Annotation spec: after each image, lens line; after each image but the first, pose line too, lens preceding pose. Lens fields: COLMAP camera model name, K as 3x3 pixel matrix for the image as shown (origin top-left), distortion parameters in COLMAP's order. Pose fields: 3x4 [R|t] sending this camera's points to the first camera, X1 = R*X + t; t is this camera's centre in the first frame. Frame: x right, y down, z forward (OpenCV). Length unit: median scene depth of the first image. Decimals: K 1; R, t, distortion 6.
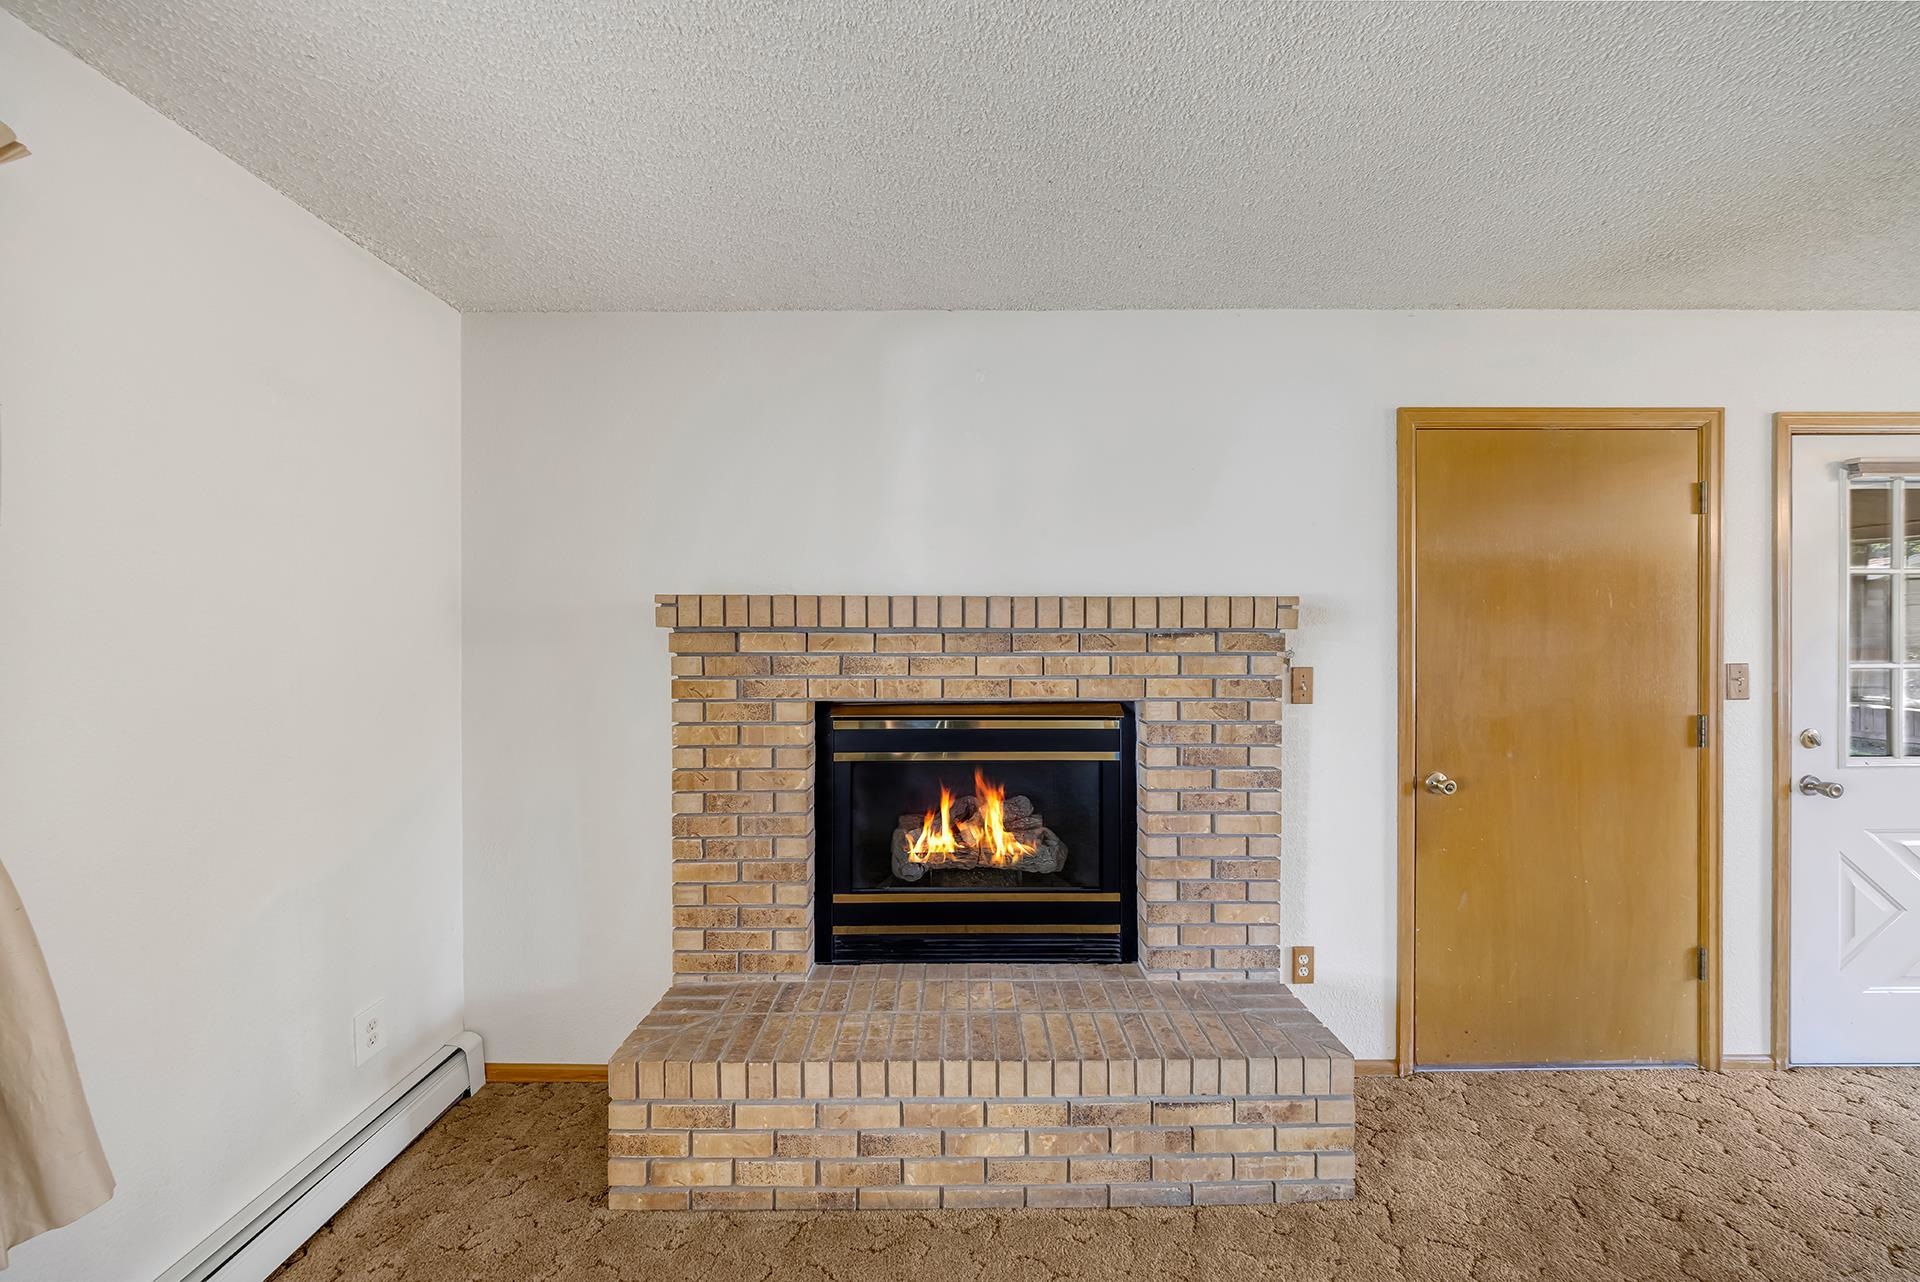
lens RADIAL K [[618.2, 0, 939.3], [0, 618.2, 631.7], [0, 0, 1]] dist [0.000130, -0.000125]
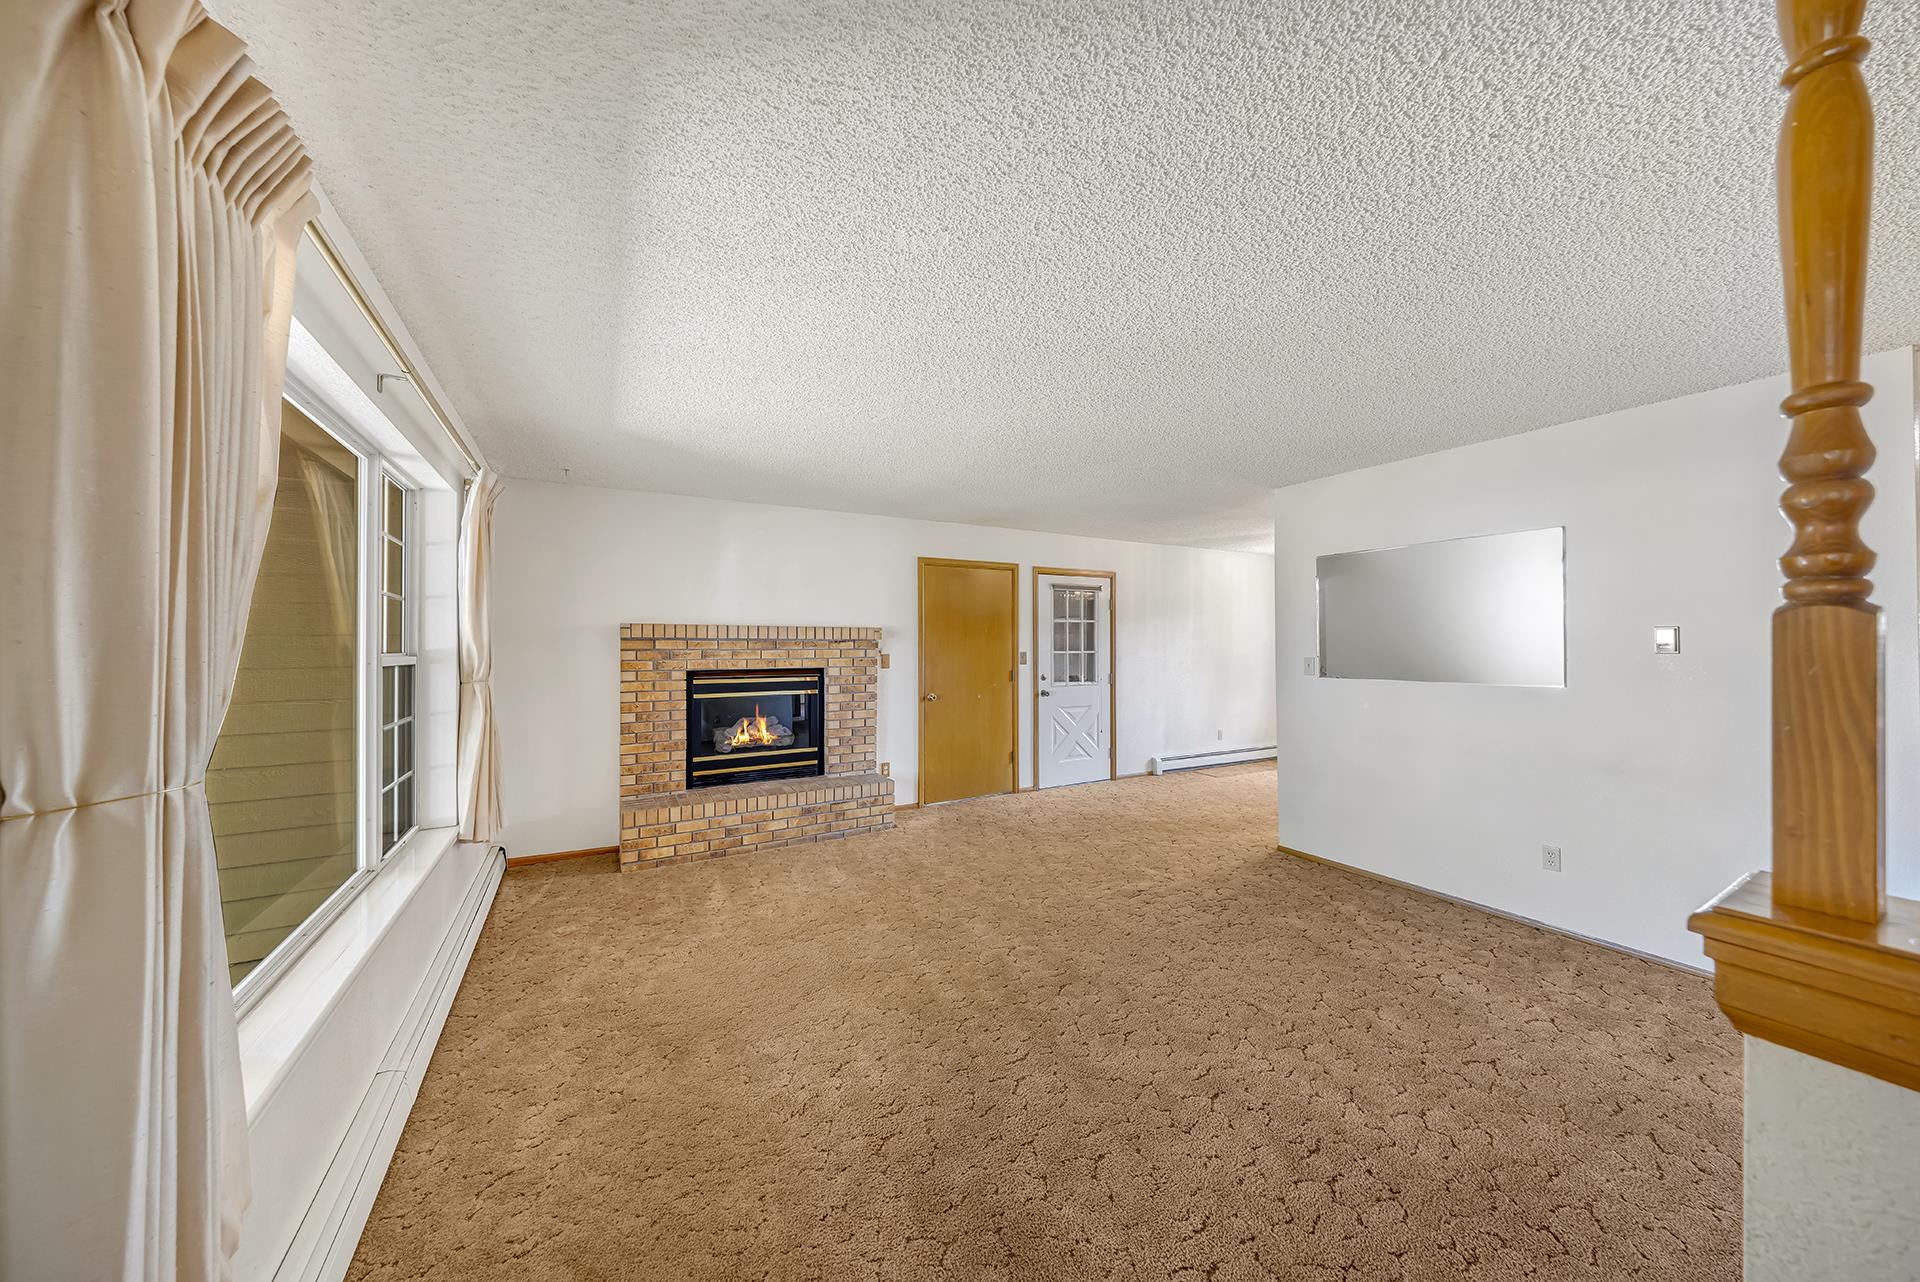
lens RADIAL K [[618.2, 0, 941.8], [0, 618.2, 636.6], [0, 0, 1]] dist [0.000130, -0.000125]
pose [[0.865574, 0.005963, 0.500746, -0.538120], [-0.003077, 0.999974, -0.006588, -0.000204], [-0.500772, 0.004162, 0.865569, -1.443370]]
